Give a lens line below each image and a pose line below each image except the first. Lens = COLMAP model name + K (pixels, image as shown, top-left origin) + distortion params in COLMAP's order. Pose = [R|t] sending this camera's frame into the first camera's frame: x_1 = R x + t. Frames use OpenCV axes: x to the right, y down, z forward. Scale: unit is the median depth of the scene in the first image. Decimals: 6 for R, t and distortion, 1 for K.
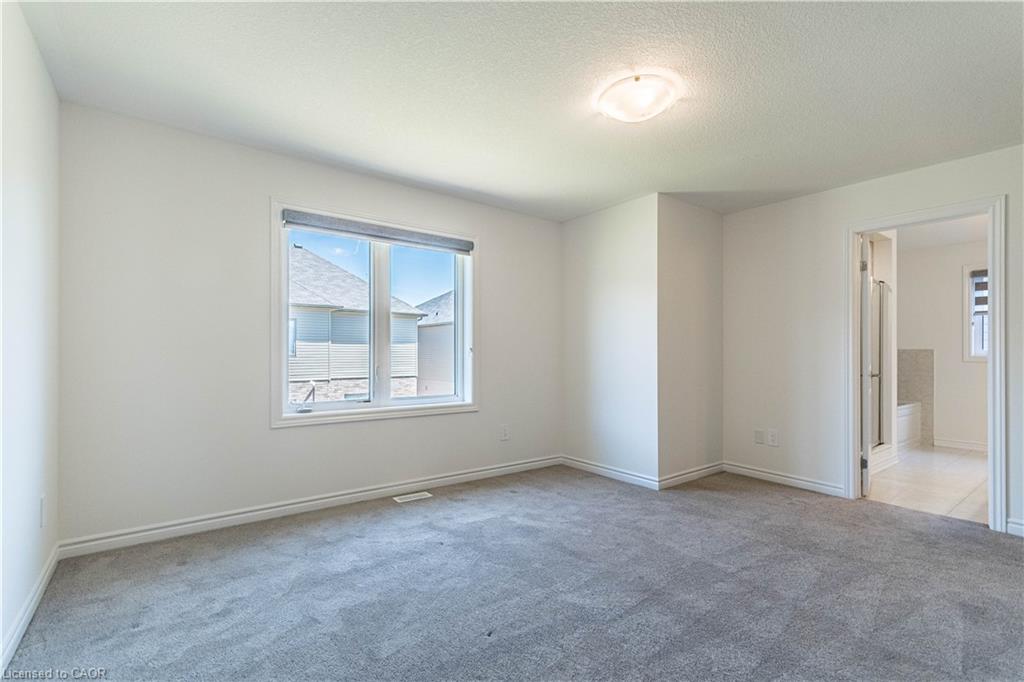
lens RADIAL K [[476.3, 0, 511.5], [0, 476.3, 348.3], [0, 0, 1]] dist [0.011057, -0.000185]
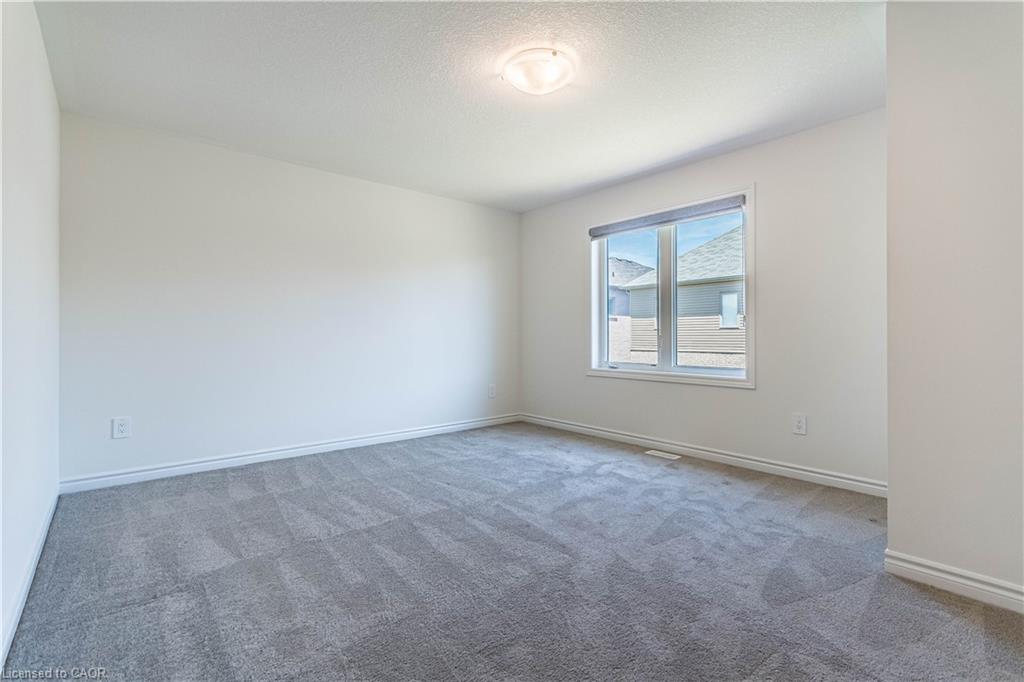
lens RADIAL K [[476.3, 0, 511.8], [0, 476.3, 339.2], [0, 0, 1]] dist [0.011057, -0.000185]
pose [[0.035372, 0.002903, -0.999370, 0.913732], [0.004123, 0.999987, 0.003051, 0.042989], [0.999366, -0.004229, 0.035360, 0.638113]]
